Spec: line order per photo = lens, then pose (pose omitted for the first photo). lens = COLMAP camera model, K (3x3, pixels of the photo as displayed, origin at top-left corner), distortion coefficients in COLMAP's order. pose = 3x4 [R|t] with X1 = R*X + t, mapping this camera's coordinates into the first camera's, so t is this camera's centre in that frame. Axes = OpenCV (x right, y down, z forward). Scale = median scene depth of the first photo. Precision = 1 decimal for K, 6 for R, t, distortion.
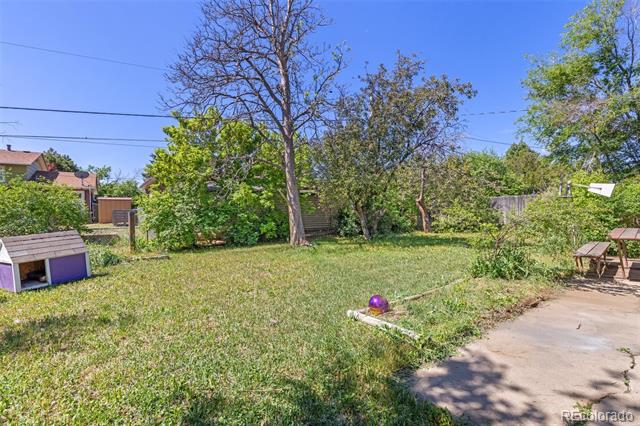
lens RADIAL K [[290.5, 0, 322.0], [0, 290.5, 209.4], [0, 0, 1]] dist [0.003521, 0.000312]
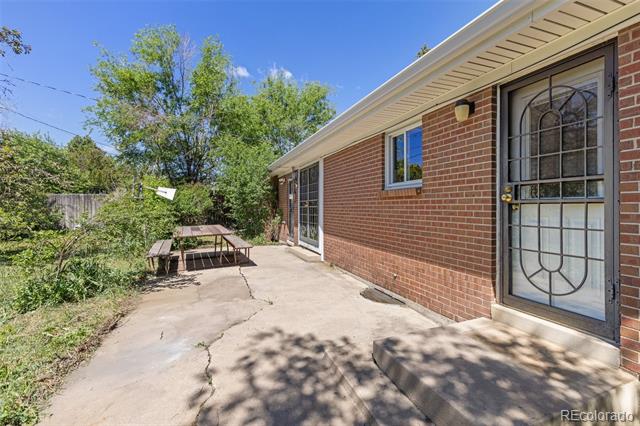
lens RADIAL K [[290.5, 0, 322.3], [0, 290.5, 206.4], [0, 0, 1]] dist [0.003521, 0.000312]
pose [[0.279820, 0.014447, 0.959944, 0.055582], [-0.007032, 0.999891, -0.012998, -0.007464], [-0.960027, -0.003113, 0.279891, 0.121863]]
